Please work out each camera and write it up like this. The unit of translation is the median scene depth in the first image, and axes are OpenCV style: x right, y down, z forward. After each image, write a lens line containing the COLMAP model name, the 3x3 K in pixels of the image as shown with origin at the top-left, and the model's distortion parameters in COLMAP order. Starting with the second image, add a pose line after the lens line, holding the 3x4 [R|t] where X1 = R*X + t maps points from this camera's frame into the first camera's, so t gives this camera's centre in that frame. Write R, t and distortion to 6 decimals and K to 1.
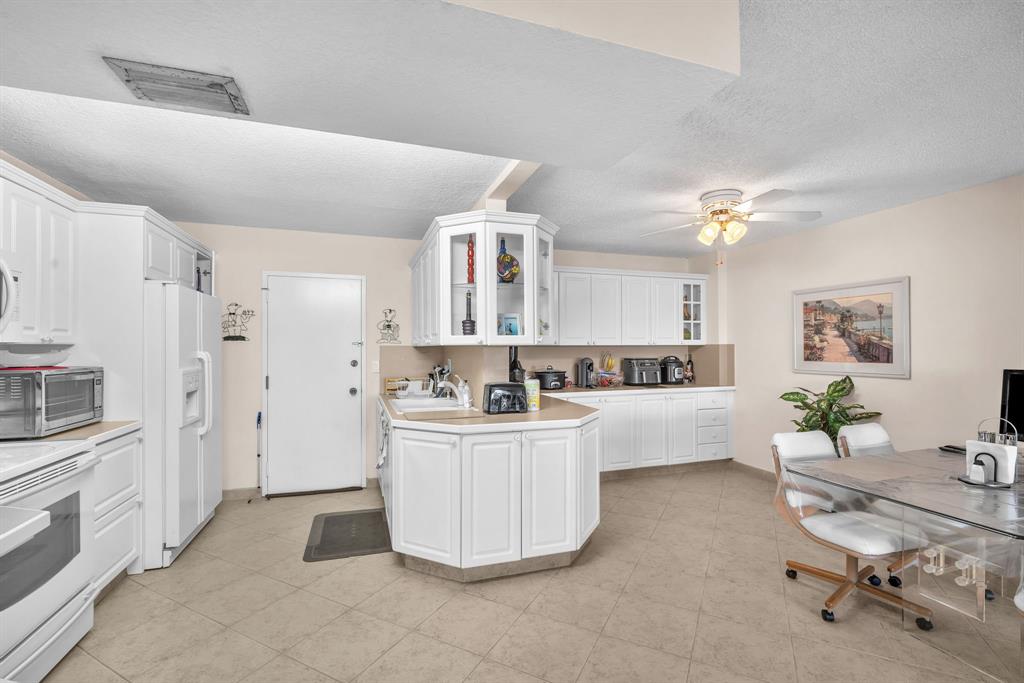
lens RADIAL K [[458.7, 0, 507.0], [0, 458.7, 342.9], [0, 0, 1]] dist [-0.013223, 0.002525]
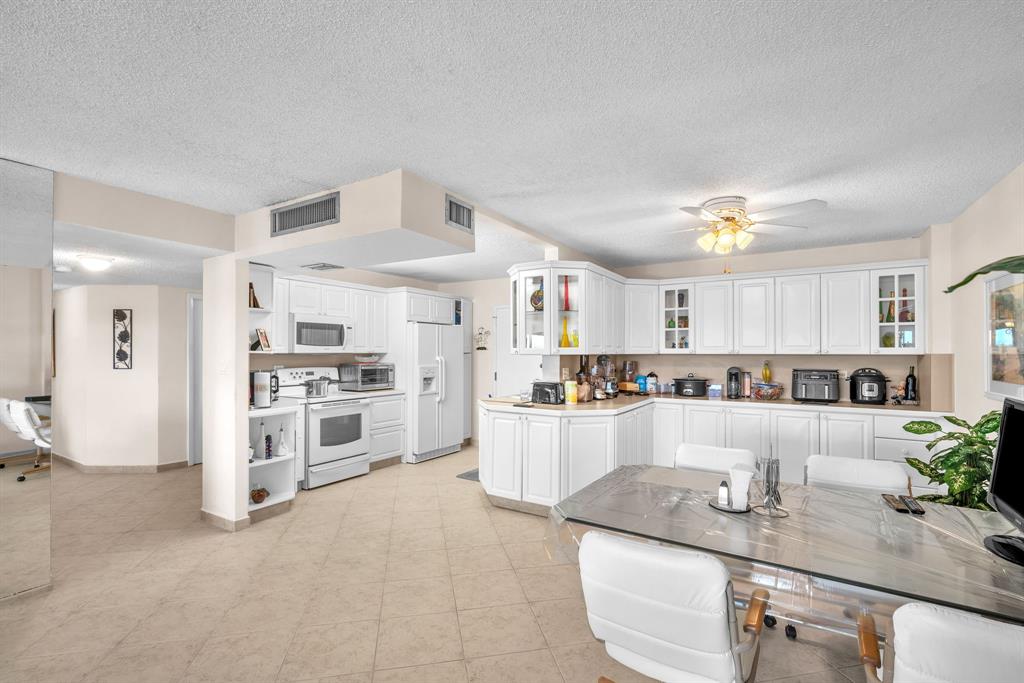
lens RADIAL K [[458.7, 0, 511.1], [0, 458.7, 354.1], [0, 0, 1]] dist [-0.013223, 0.002525]
pose [[0.640435, 0.007863, -0.767972, 0.736276], [0.005815, 0.999869, 0.015087, -0.014582], [0.767990, -0.014128, 0.640306, 0.022923]]
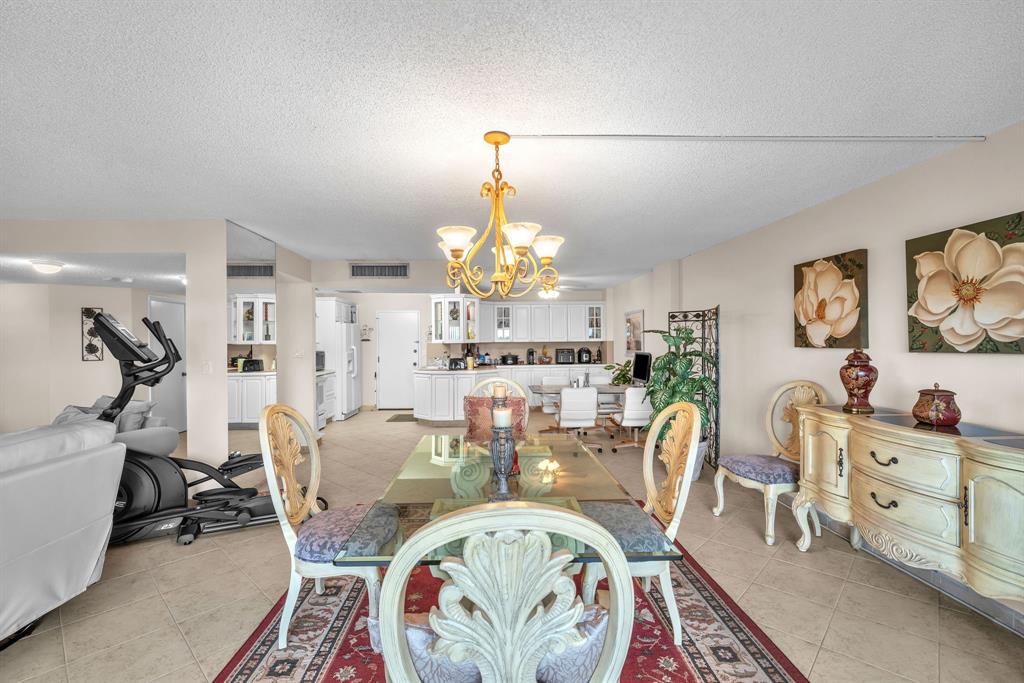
lens RADIAL K [[458.7, 0, 507.7], [0, 458.7, 343.0], [0, 0, 1]] dist [-0.013223, 0.002525]
pose [[0.964465, -0.004182, -0.264176, 0.702159], [0.009136, 0.999805, 0.017529, -0.029405], [0.264051, -0.019319, 0.964315, -1.036025]]
